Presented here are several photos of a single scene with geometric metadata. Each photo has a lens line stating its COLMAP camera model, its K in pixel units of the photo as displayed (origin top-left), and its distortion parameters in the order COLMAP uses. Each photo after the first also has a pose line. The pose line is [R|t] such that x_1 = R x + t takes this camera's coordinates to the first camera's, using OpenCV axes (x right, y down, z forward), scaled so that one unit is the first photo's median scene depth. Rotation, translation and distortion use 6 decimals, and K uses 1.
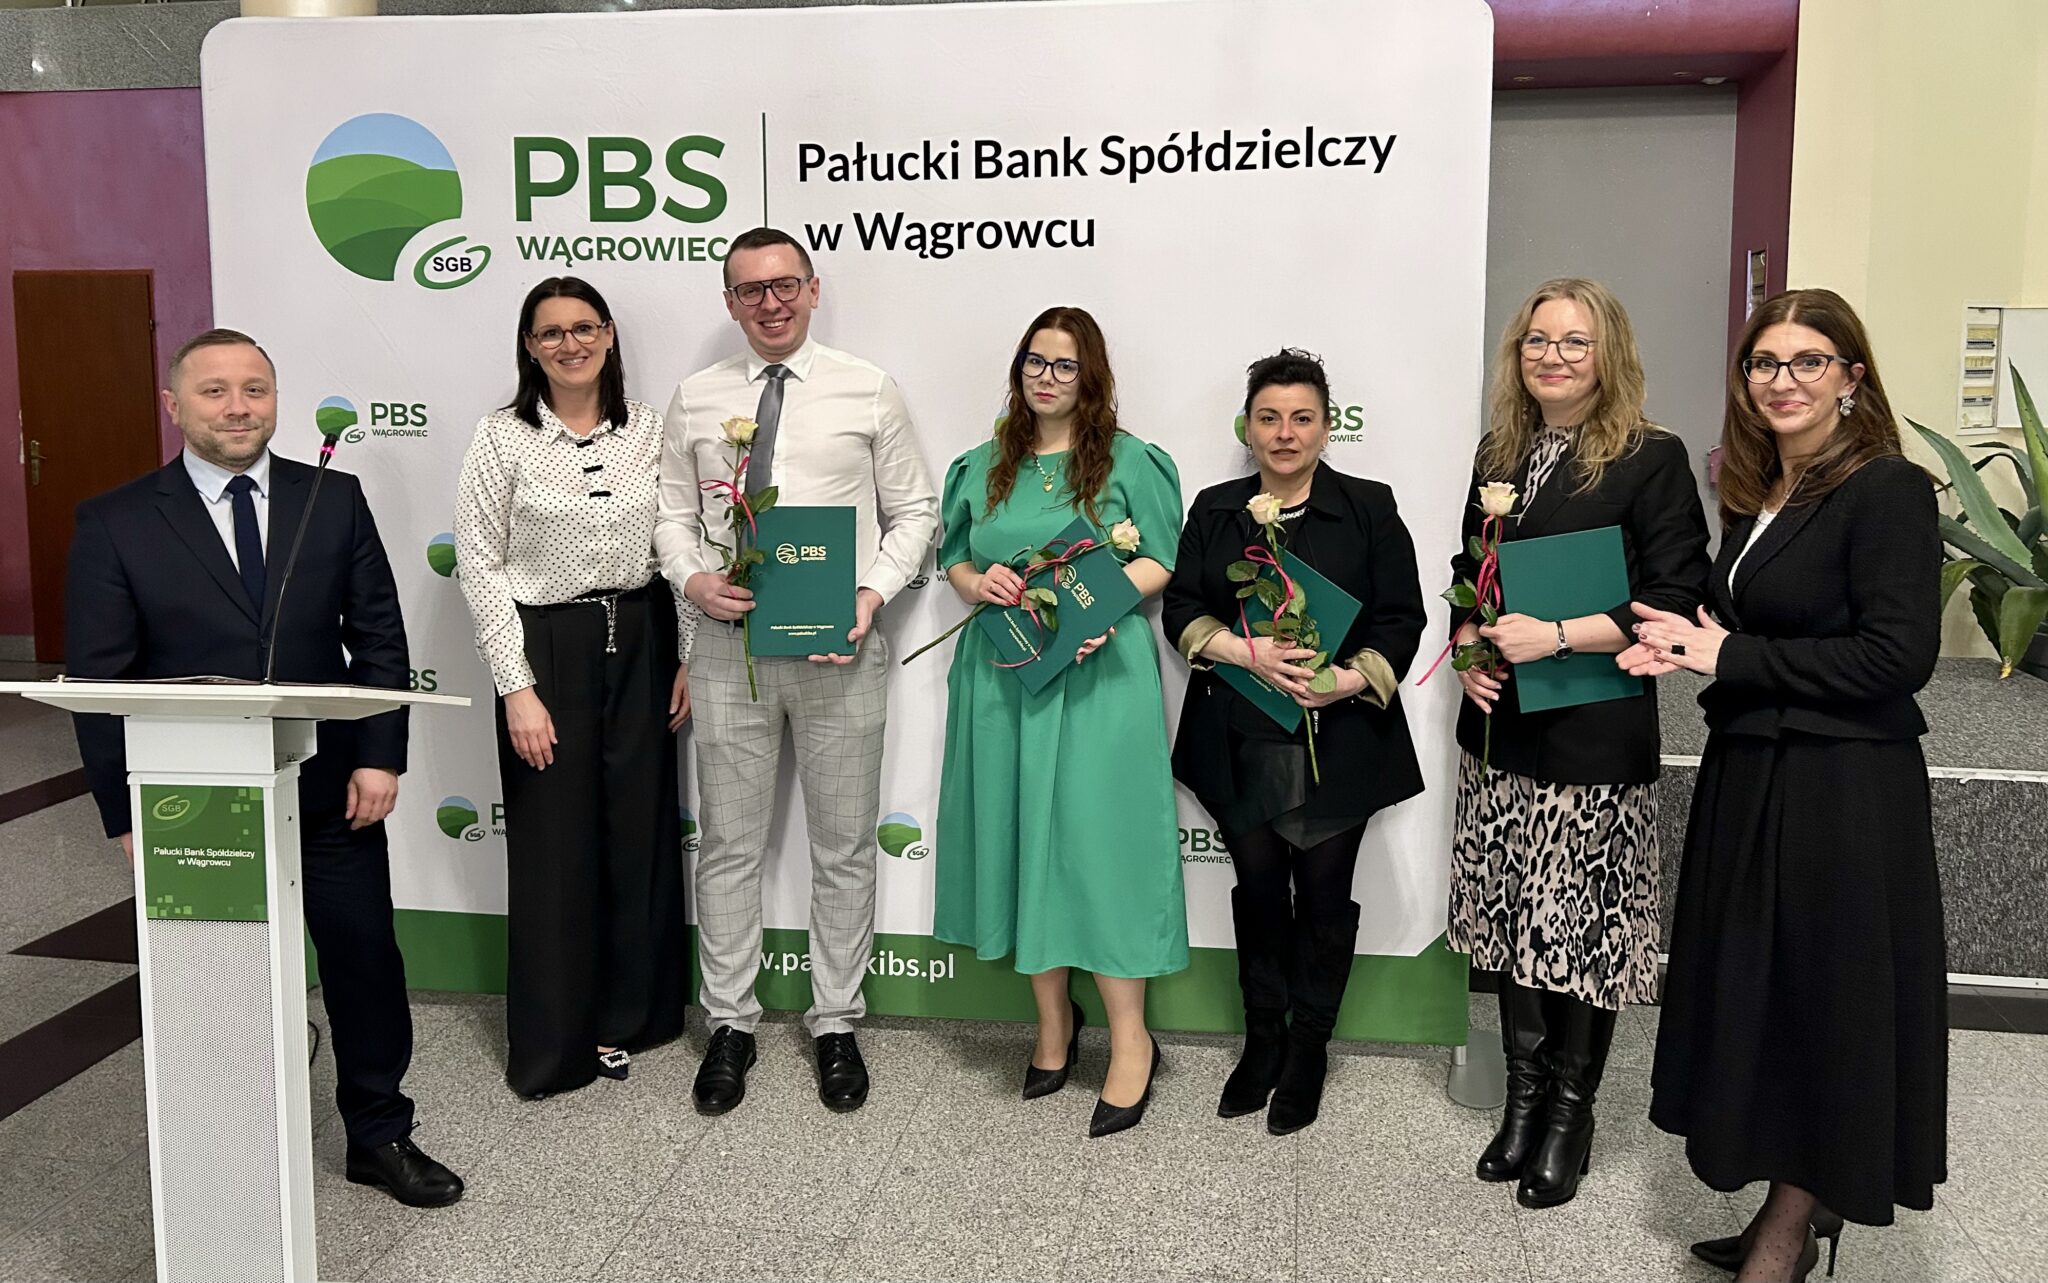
lens RADIAL K [[1580.9, 0, 1018.9], [0, 1580.9, 501.2], [0, 0, 1]] dist [0.066817, -0.082061]
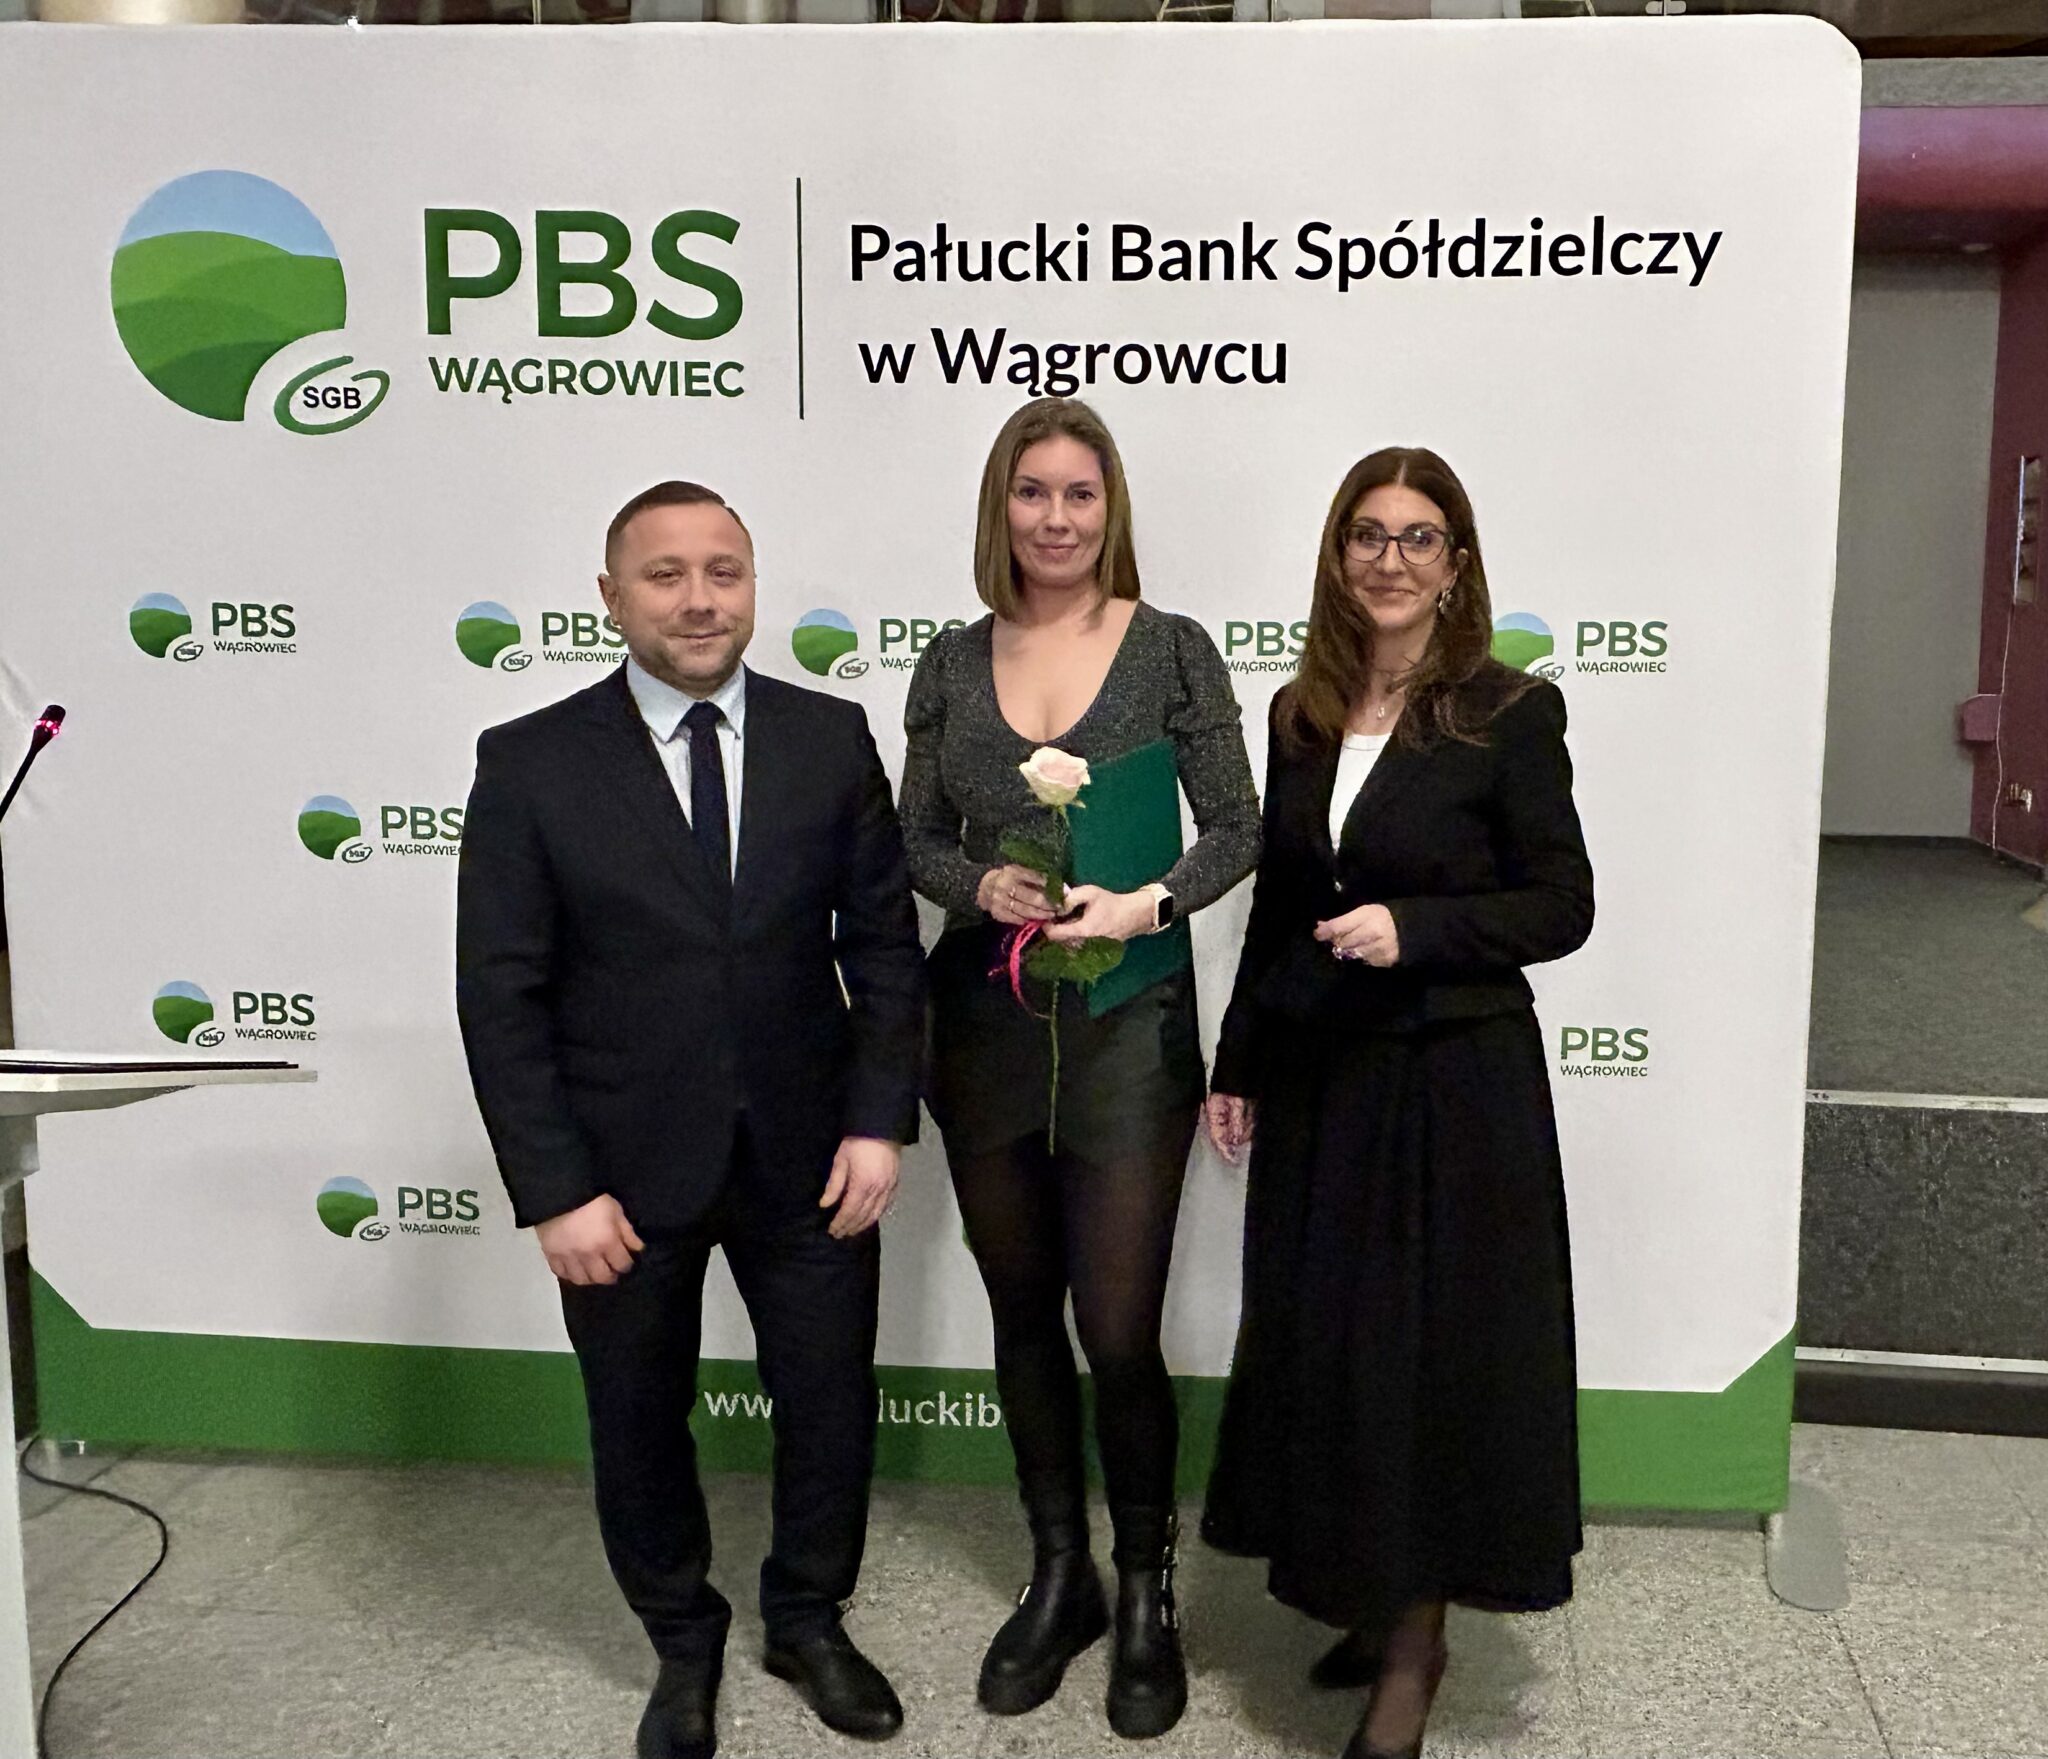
lens RADIAL K [[1801.7, 0, 1222.7], [0, 1801.7, 800.8], [0, 0, 1]] dist [-0.001857, -0.015843]
pose [[0.997139, 0.005416, 0.075399, -0.037310], [-0.007227, 0.999691, 0.023767, 0.001584], [-0.075247, -0.024244, 0.996870, 0.217293]]
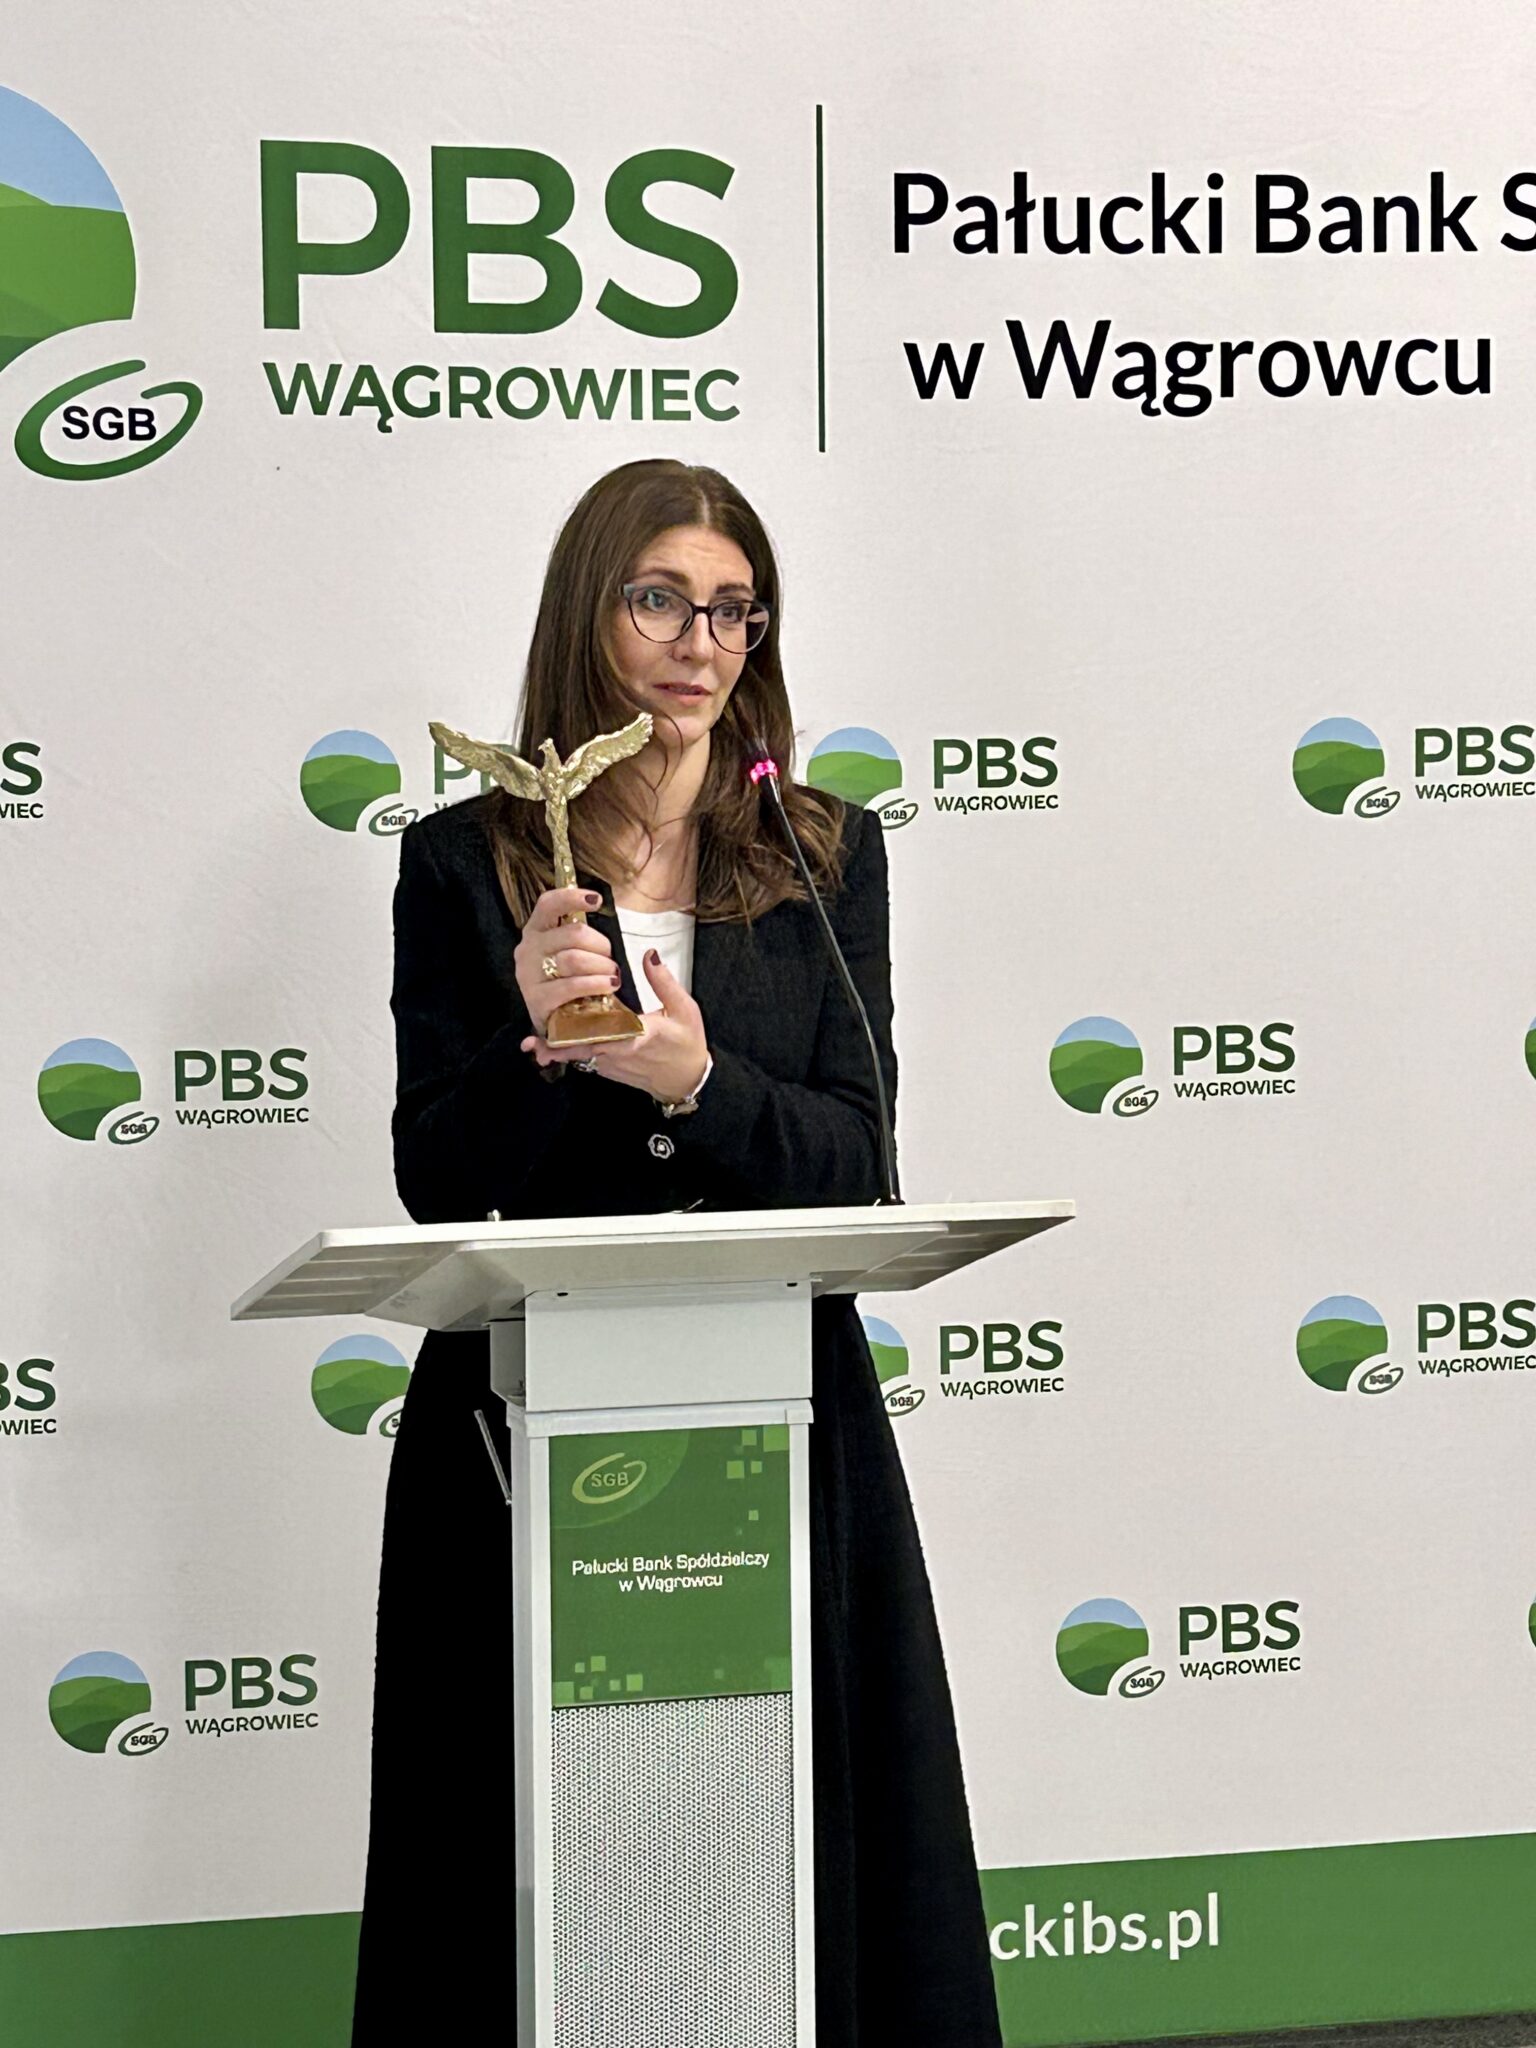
lens RADIAL K [[4644.0, 0, 784.0], [0, 4644.0, 965.3], [0, 0, 1]] dist [0.104196, 0.000000]
pose [[0.940232, -0.030598, 0.339157, -0.650371], [0.044203, 0.998495, -0.032460, 0.052921], [-0.337653, 0.045511, 0.940170, -0.276726]]
